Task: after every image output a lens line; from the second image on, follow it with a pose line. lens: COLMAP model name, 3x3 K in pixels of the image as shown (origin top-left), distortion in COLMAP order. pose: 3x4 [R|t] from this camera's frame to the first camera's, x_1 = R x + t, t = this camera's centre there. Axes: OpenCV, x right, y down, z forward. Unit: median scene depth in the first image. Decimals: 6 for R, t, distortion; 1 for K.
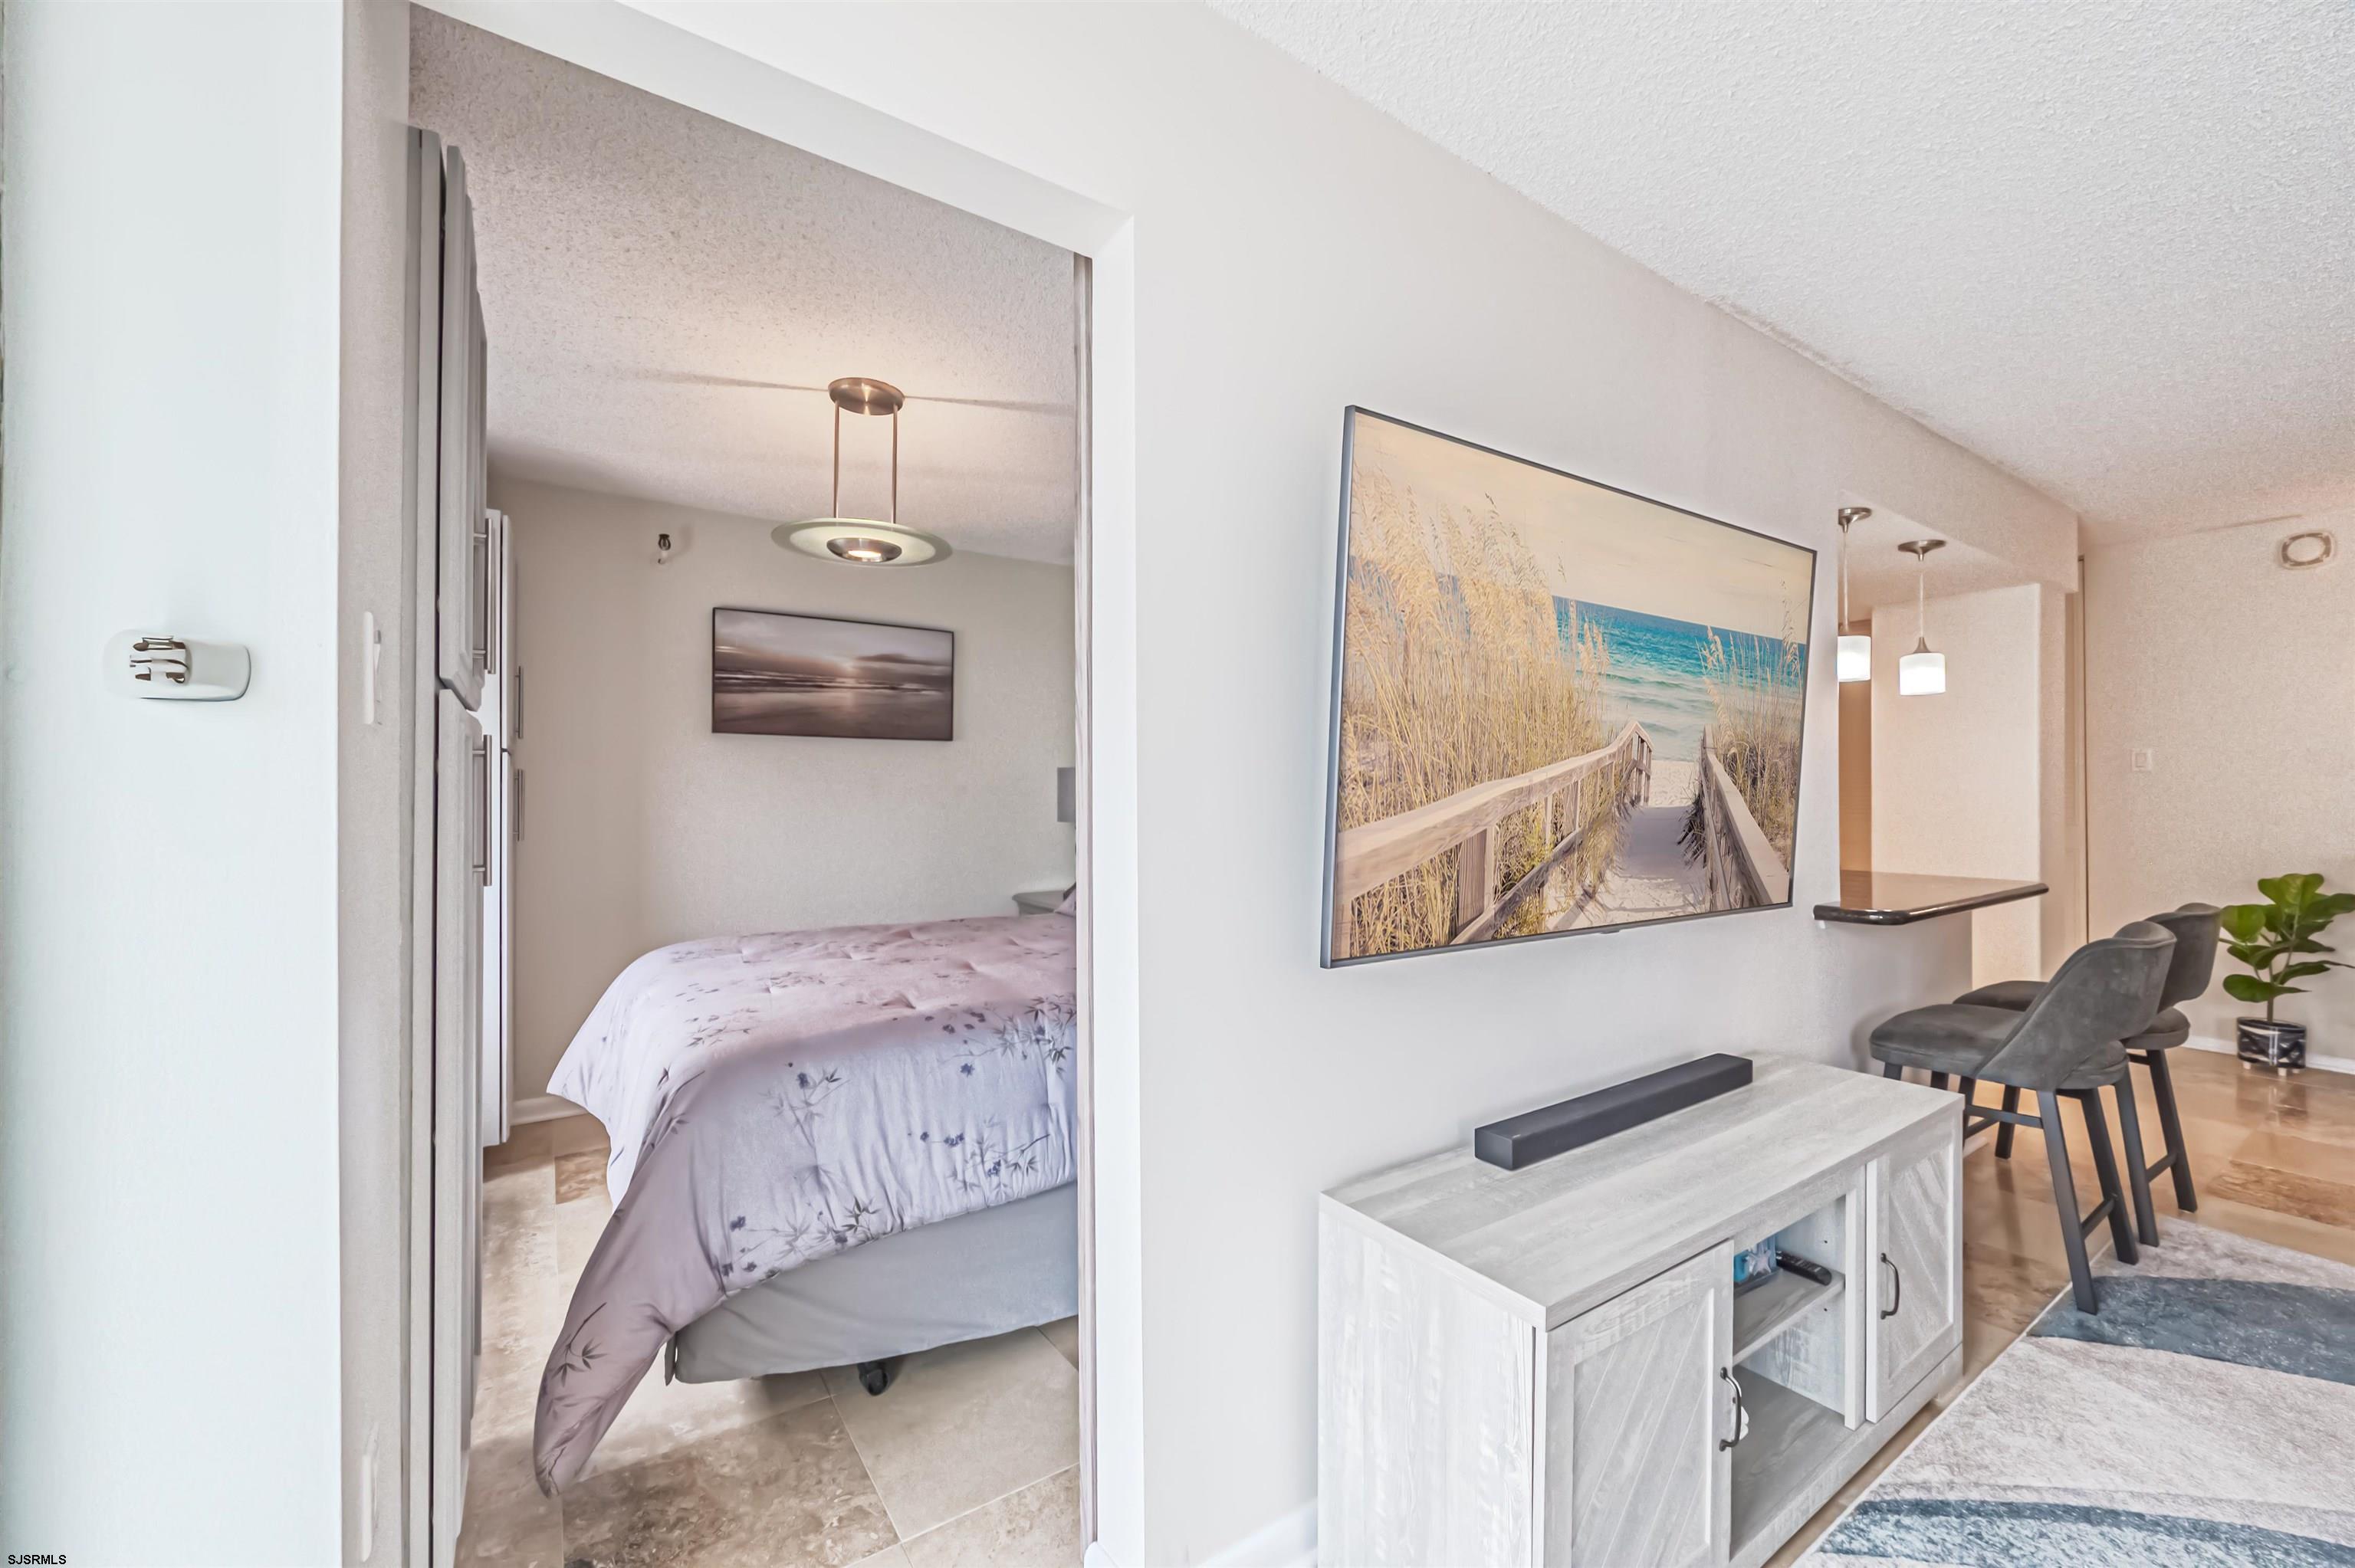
lens RADIAL K [[945.8, 0, 1177.5], [0, 945.8, 784.0], [0, 0, 1]] dist [0.001193, -0.000035]
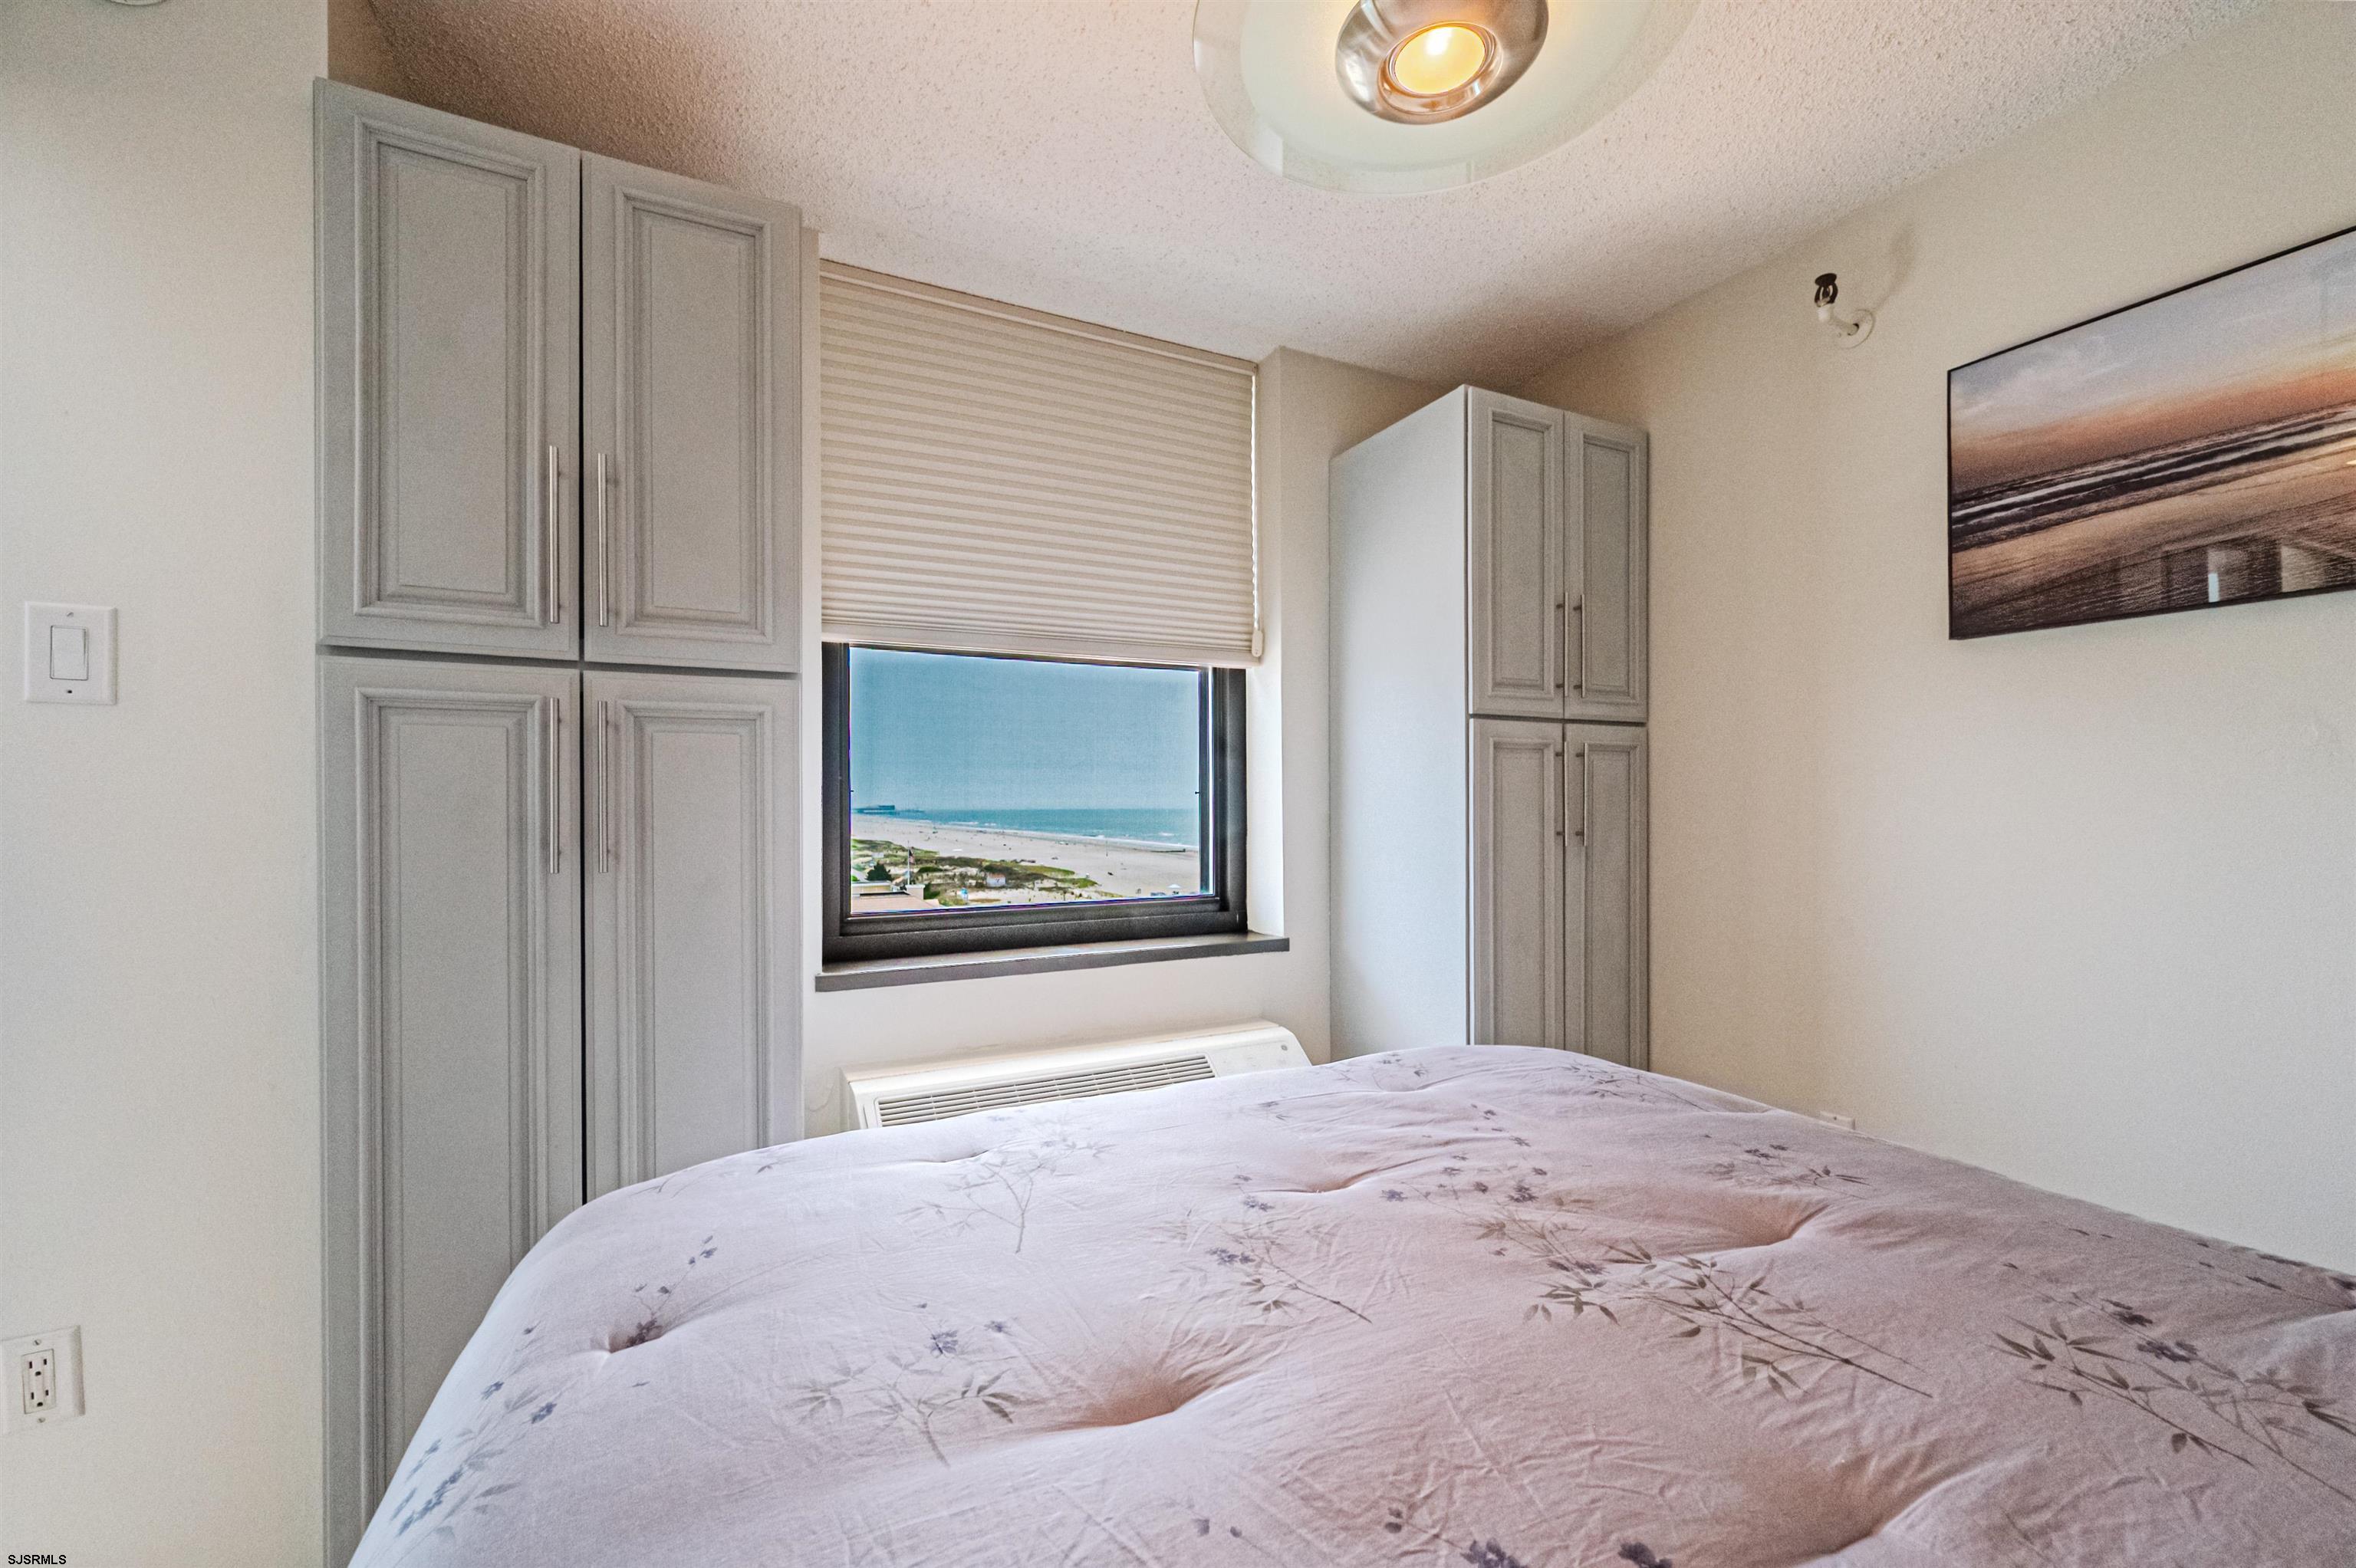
lens RADIAL K [[940.6, 0, 1176.2], [0, 940.6, 806.9], [0, 0, 1]] dist [-0.001508, -0.000155]
pose [[-0.117601, 0.003168, -0.993056, 0.017680], [0.014575, 0.999893, 0.001463, 0.023869], [0.992954, -0.014302, -0.117635, 0.713843]]
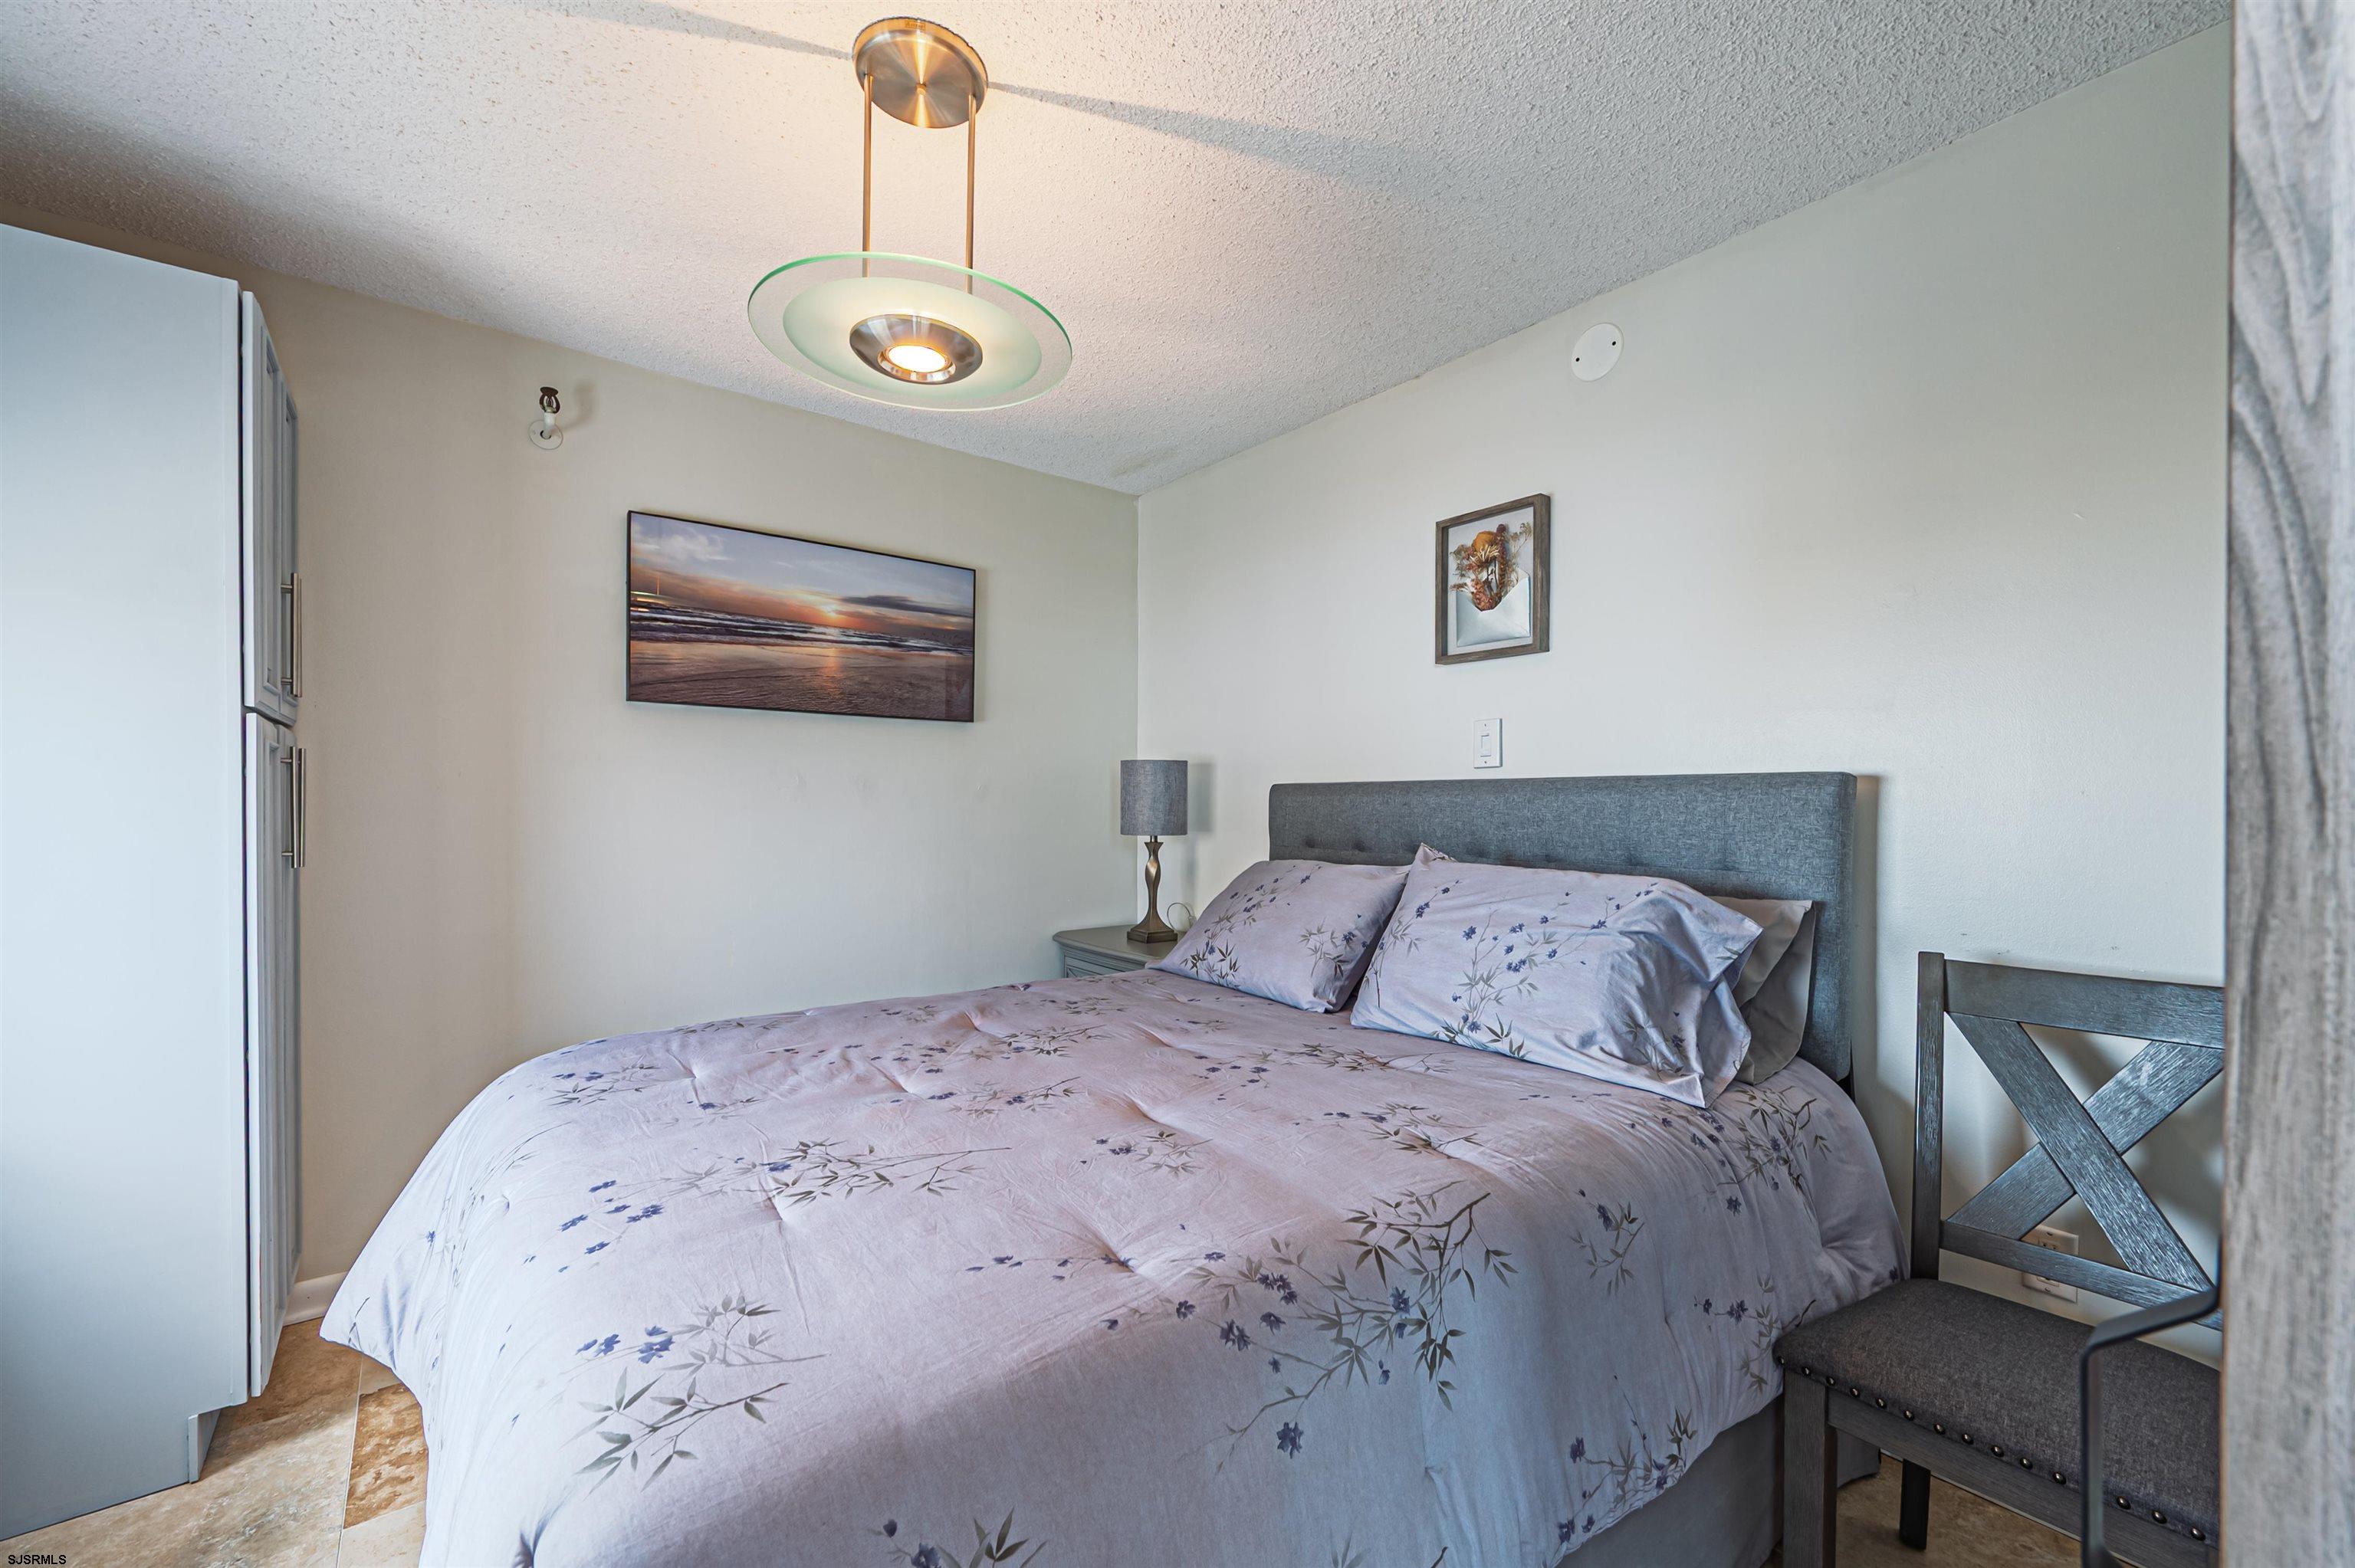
lens RADIAL K [[940.1, 0, 1175.7], [0, 940.1, 806.9], [0, 0, 1]] dist [-0.001508, -0.000155]
pose [[0.996858, 0.003882, 0.079119, -0.169515], [-0.005068, 0.999878, 0.014798, 0.009362], [-0.079052, -0.015152, 0.996755, 0.329391]]
